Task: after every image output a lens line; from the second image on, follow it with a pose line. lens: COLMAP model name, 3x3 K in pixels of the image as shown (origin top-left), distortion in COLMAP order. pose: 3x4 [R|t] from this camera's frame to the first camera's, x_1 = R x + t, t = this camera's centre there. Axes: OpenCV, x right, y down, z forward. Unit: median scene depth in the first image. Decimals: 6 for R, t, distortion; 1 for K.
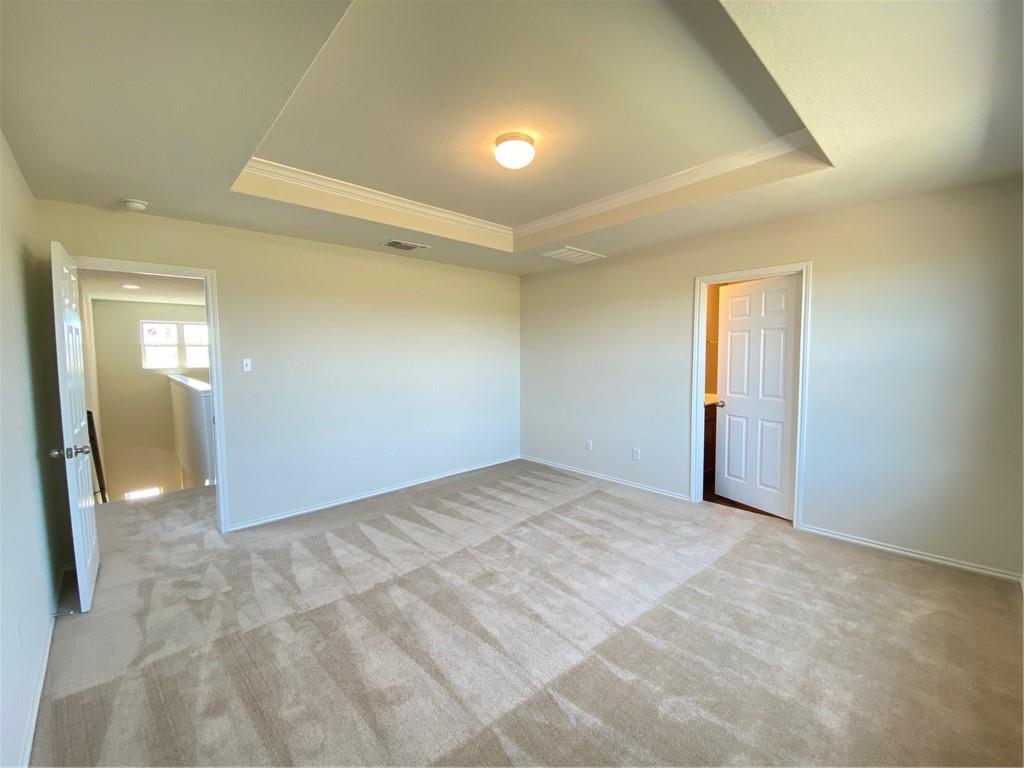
lens RADIAL K [[418.4, 0, 511.9], [0, 418.4, 382.3], [0, 0, 1]] dist [0.022544, 0.000026]
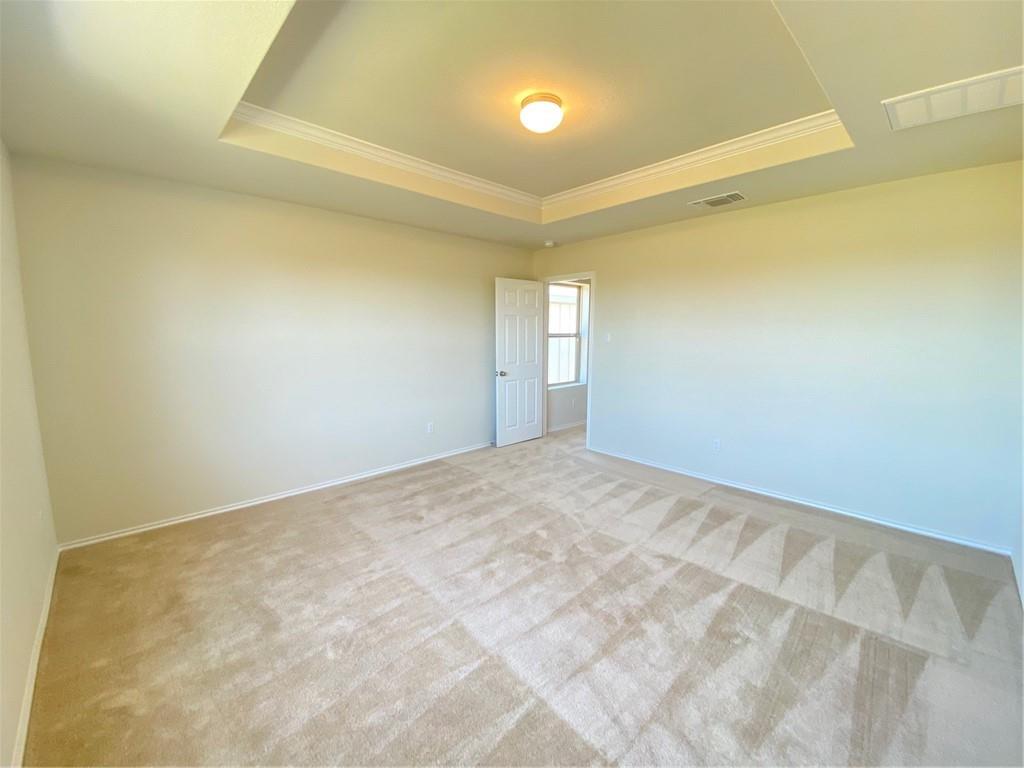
lens RADIAL K [[418.4, 0, 511.7], [0, 418.4, 384.4], [0, 0, 1]] dist [0.022544, 0.000026]
pose [[0.008771, 0.136065, -0.990661, 0.771933], [-0.073373, 0.988116, 0.135066, -0.052772], [0.997266, 0.071503, 0.018651, 0.716270]]
